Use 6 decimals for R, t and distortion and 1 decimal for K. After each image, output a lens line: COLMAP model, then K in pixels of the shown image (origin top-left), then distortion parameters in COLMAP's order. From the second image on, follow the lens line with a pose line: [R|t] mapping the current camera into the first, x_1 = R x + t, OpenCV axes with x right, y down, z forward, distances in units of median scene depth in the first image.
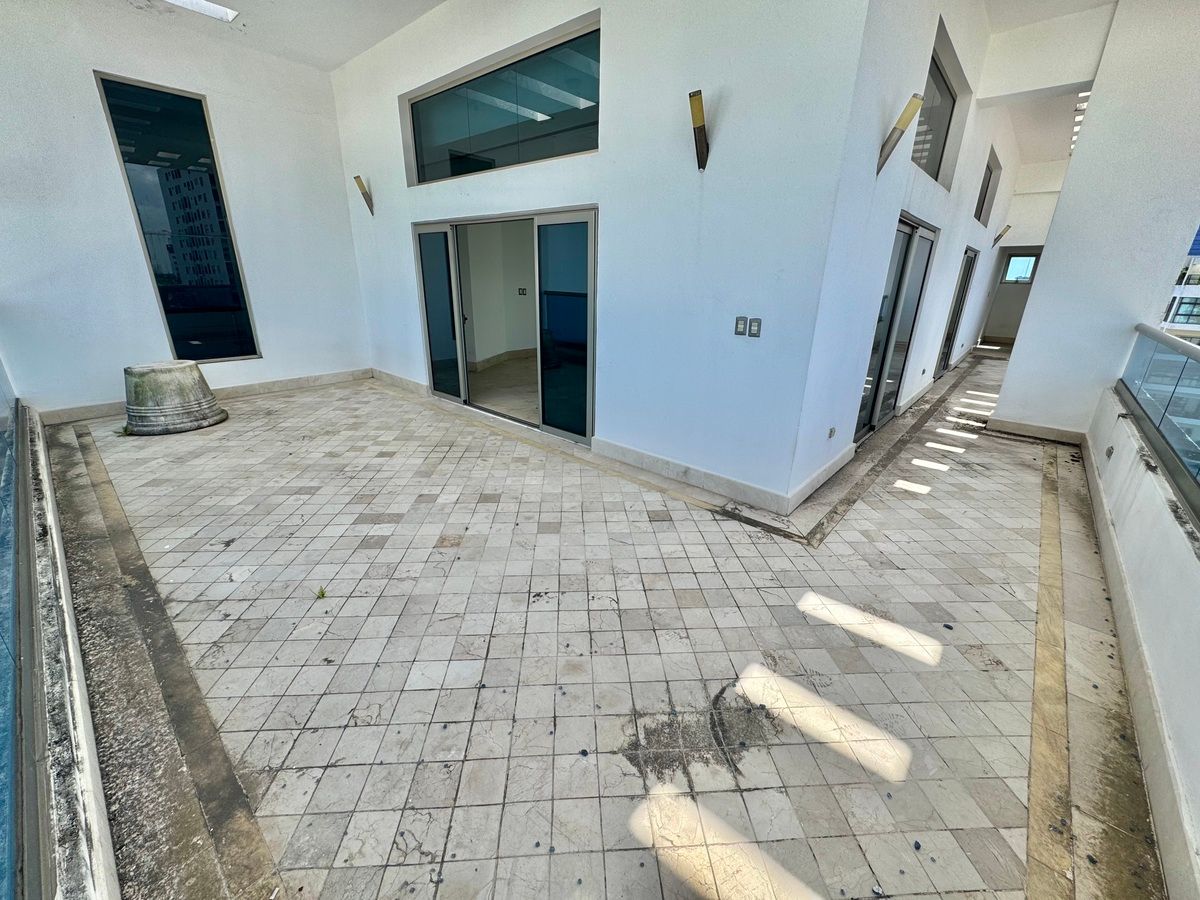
lens RADIAL K [[478.9, 0, 600.2], [0, 478.9, 448.4], [0, 0, 1]] dist [-0.003394, 0.000190]
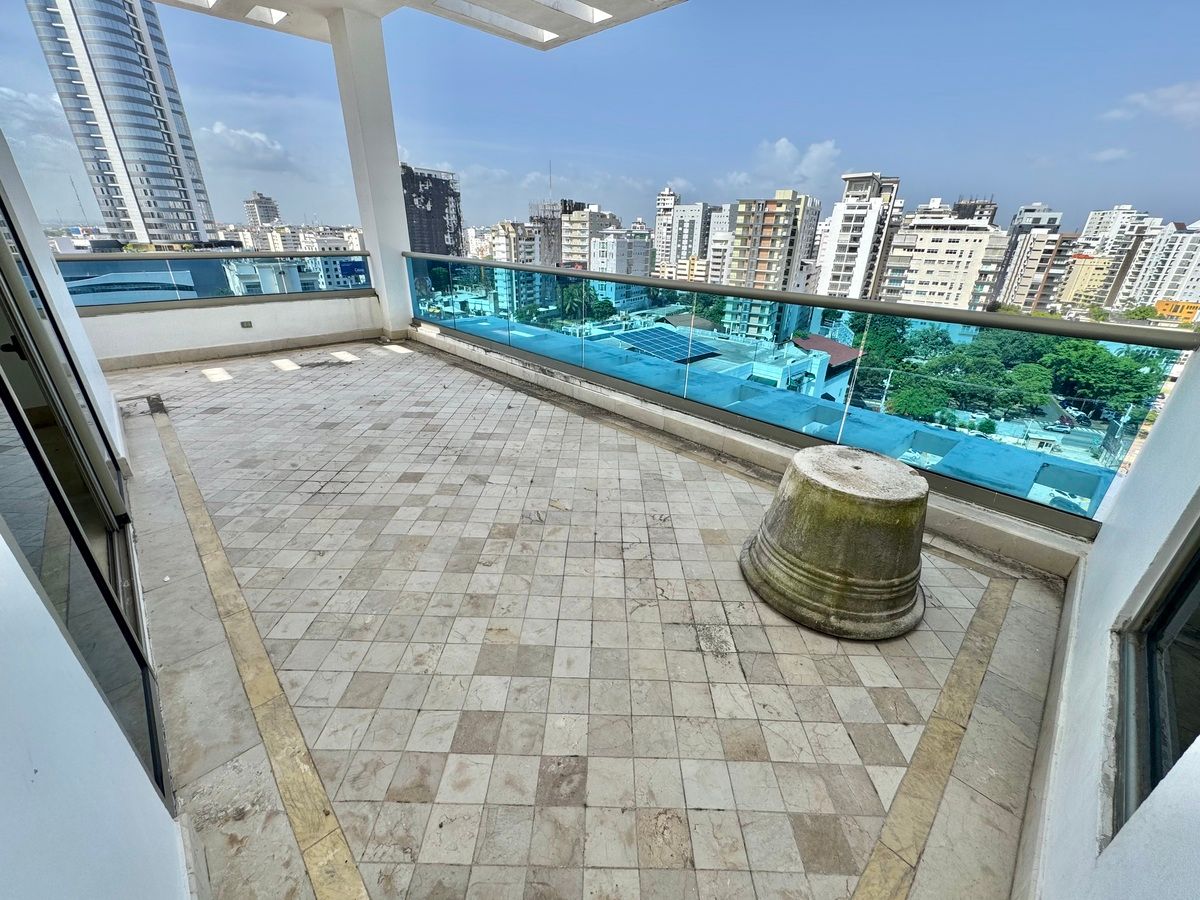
lens RADIAL K [[478.9, 0, 600.5], [0, 478.9, 446.1], [0, 0, 1]] dist [-0.003394, 0.000190]
pose [[-0.996481, -0.068694, 0.048038, -0.992706], [-0.015807, 0.716789, 0.697110, -0.712114], [-0.082320, 0.693898, -0.715353, 1.886555]]
